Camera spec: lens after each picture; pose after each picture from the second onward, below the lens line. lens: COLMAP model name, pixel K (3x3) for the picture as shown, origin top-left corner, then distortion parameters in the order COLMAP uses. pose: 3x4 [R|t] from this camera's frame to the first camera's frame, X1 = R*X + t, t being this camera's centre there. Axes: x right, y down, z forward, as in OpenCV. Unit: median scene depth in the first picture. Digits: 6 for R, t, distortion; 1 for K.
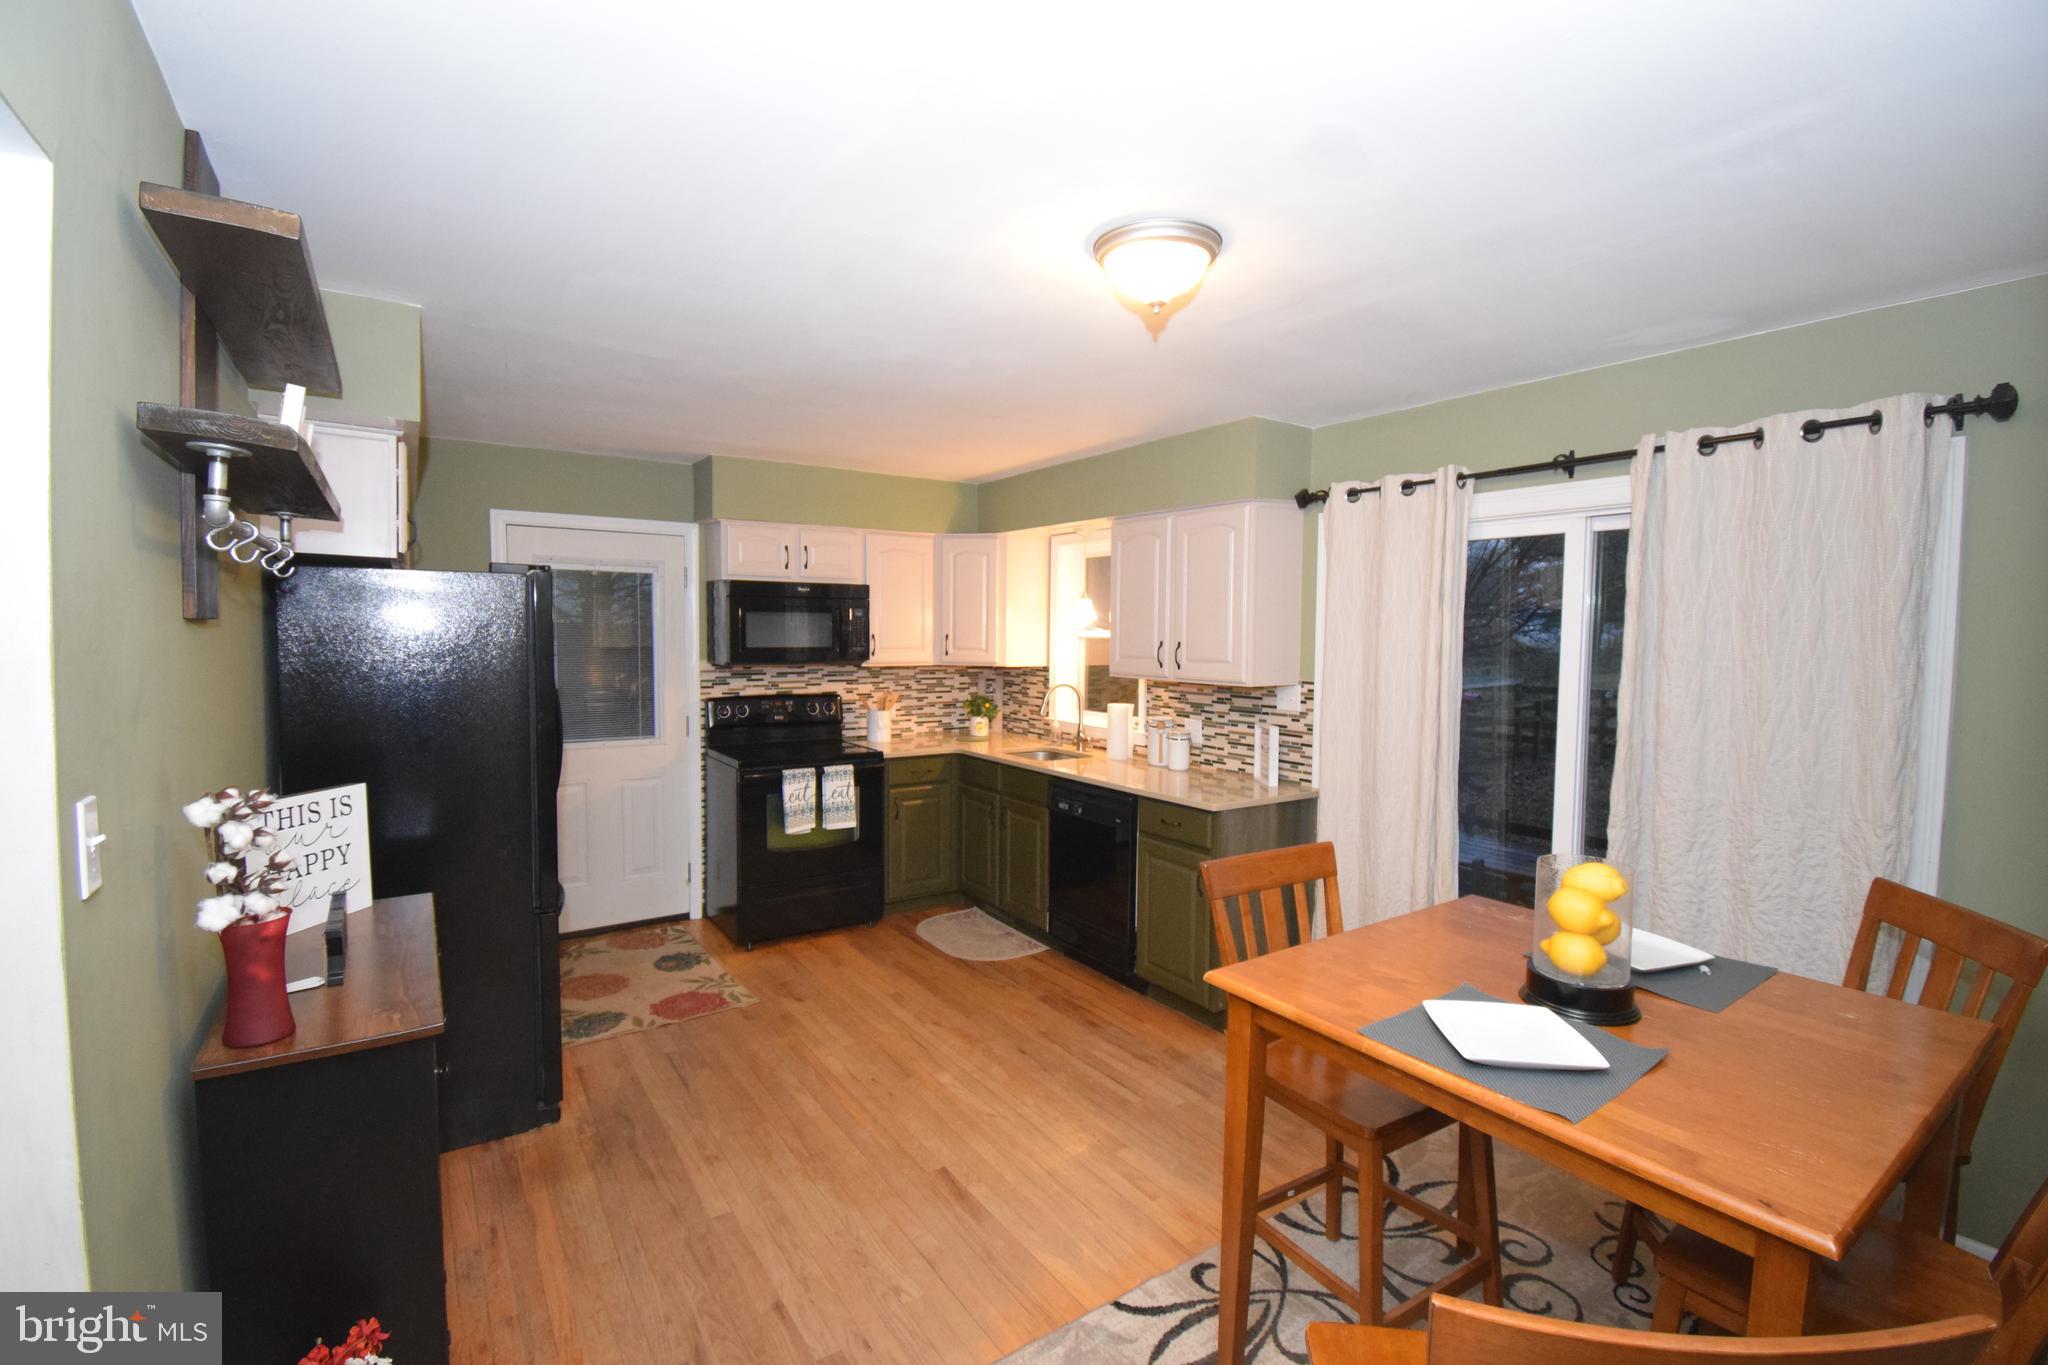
lens RADIAL K [[904.0, 0, 1035.3], [0, 904.0, 679.4], [0, 0, 1]] dist [0.023815, -0.028324]
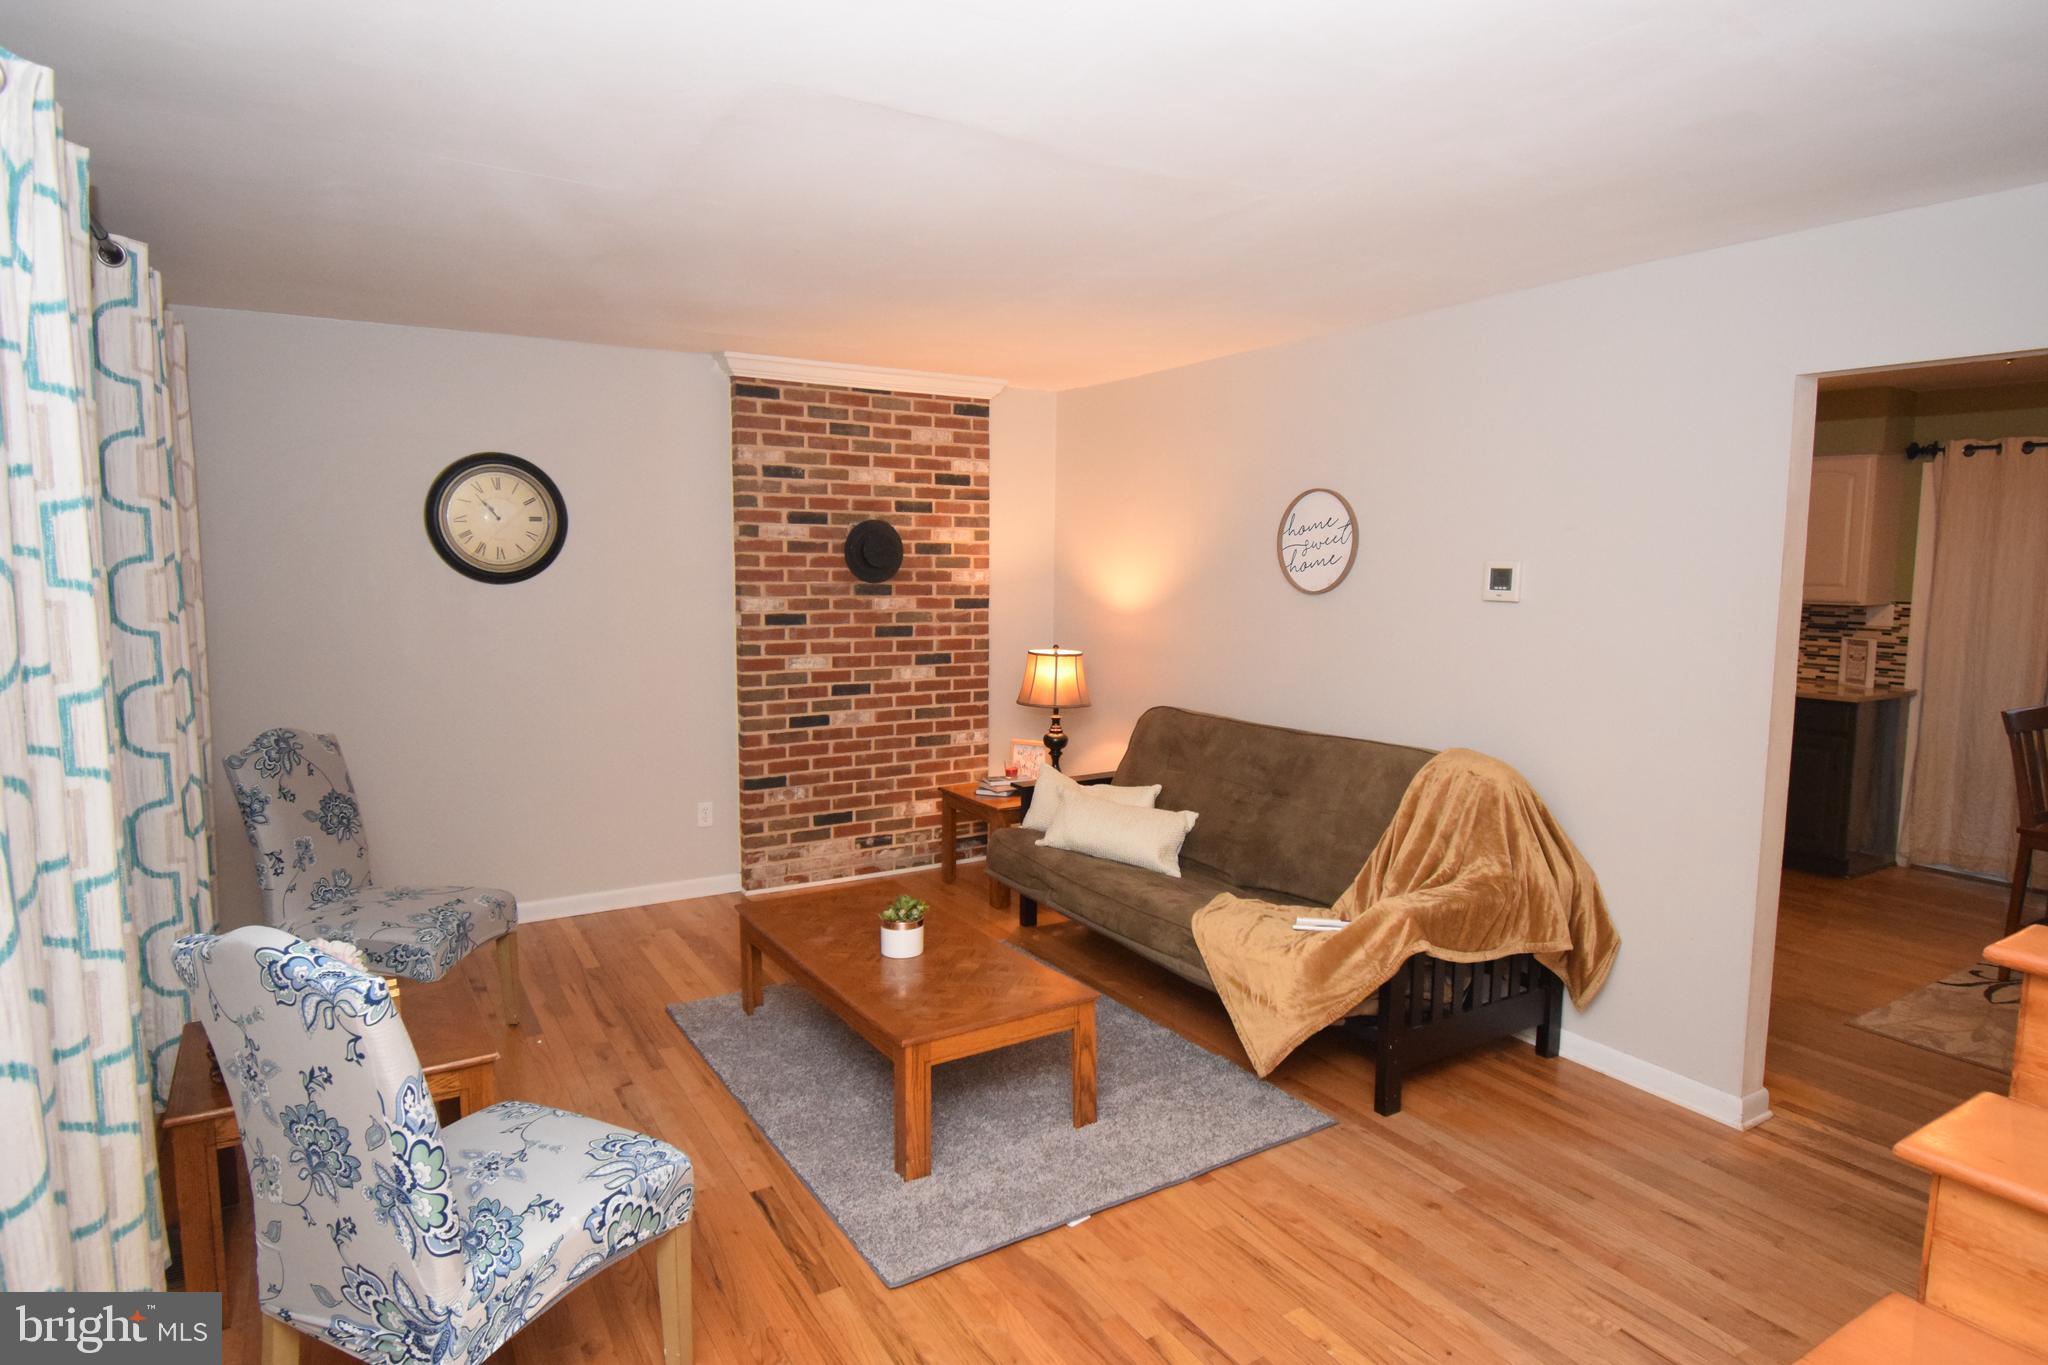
lens RADIAL K [[1156.8, 0, 1024.0], [0, 1156.8, 682.5], [0, 0, 1]] dist [-0.000245, -0.017578]
pose [[0.998485, 0.000971, -0.055014, -0.698514], [0.002297, 0.998238, 0.059299, 0.014675], [0.054975, -0.059335, 0.996723, -0.534175]]
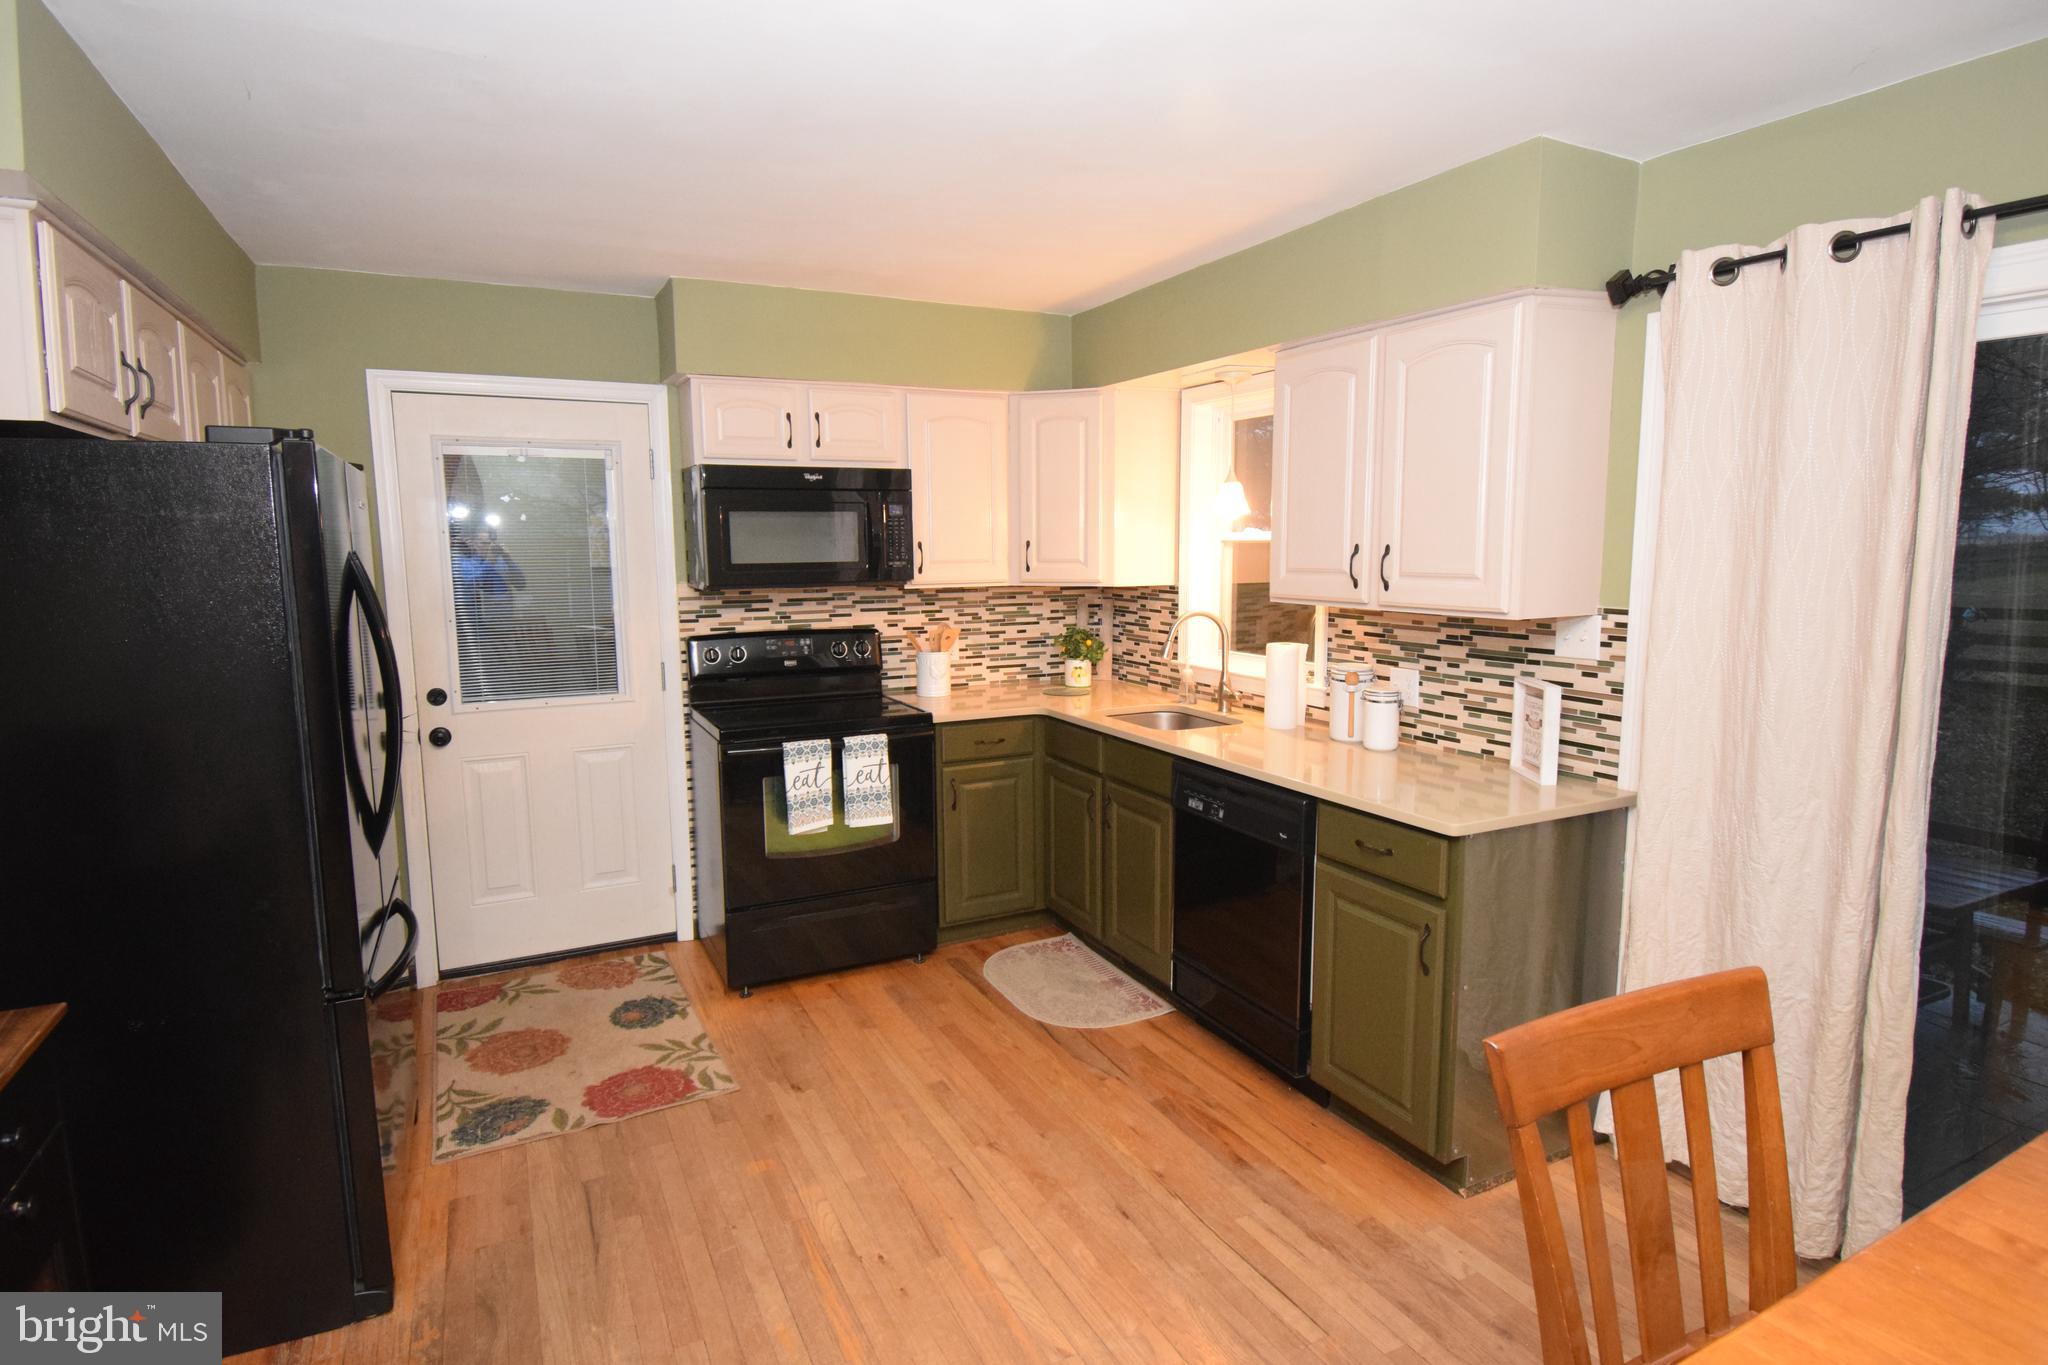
lens RADIAL K [[1066.8, 0, 1035.9], [0, 1066.8, 679.9], [0, 0, 1]] dist [0.018024, -0.029006]
pose [[0.991612, 0.000913, -0.129243, 0.016062], [0.008991, 0.997065, 0.076027, -0.007227], [0.128934, -0.076551, 0.988694, 0.233605]]
